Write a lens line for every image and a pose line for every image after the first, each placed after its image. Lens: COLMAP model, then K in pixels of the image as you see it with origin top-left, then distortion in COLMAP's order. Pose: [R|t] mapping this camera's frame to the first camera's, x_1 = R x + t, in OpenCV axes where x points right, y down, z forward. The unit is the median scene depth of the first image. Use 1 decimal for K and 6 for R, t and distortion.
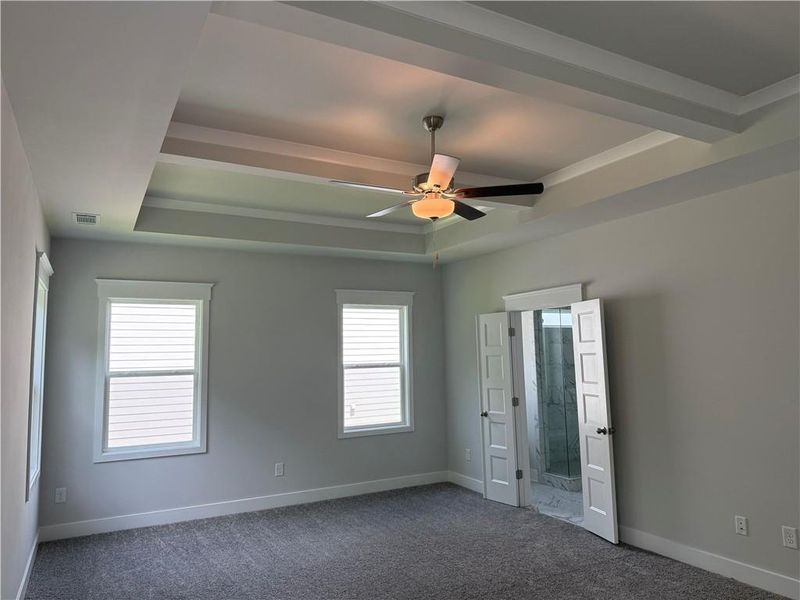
lens RADIAL K [[557.6, 0, 403.2], [0, 557.6, 300.2], [0, 0, 1]] dist [0.121438, -0.175774]
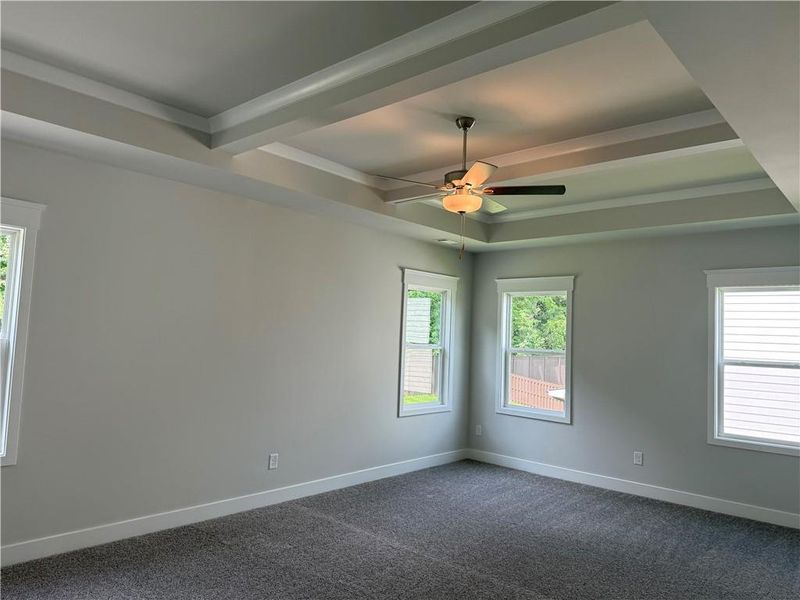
lens RADIAL K [[557.6, 0, 403.2], [0, 557.6, 300.2], [0, 0, 1]] dist [0.121438, -0.175774]
pose [[0.344343, -0.028300, -0.938417, 0.599932], [0.043450, 0.998955, -0.014182, 0.020844], [0.937838, -0.035890, 0.345213, 0.292874]]
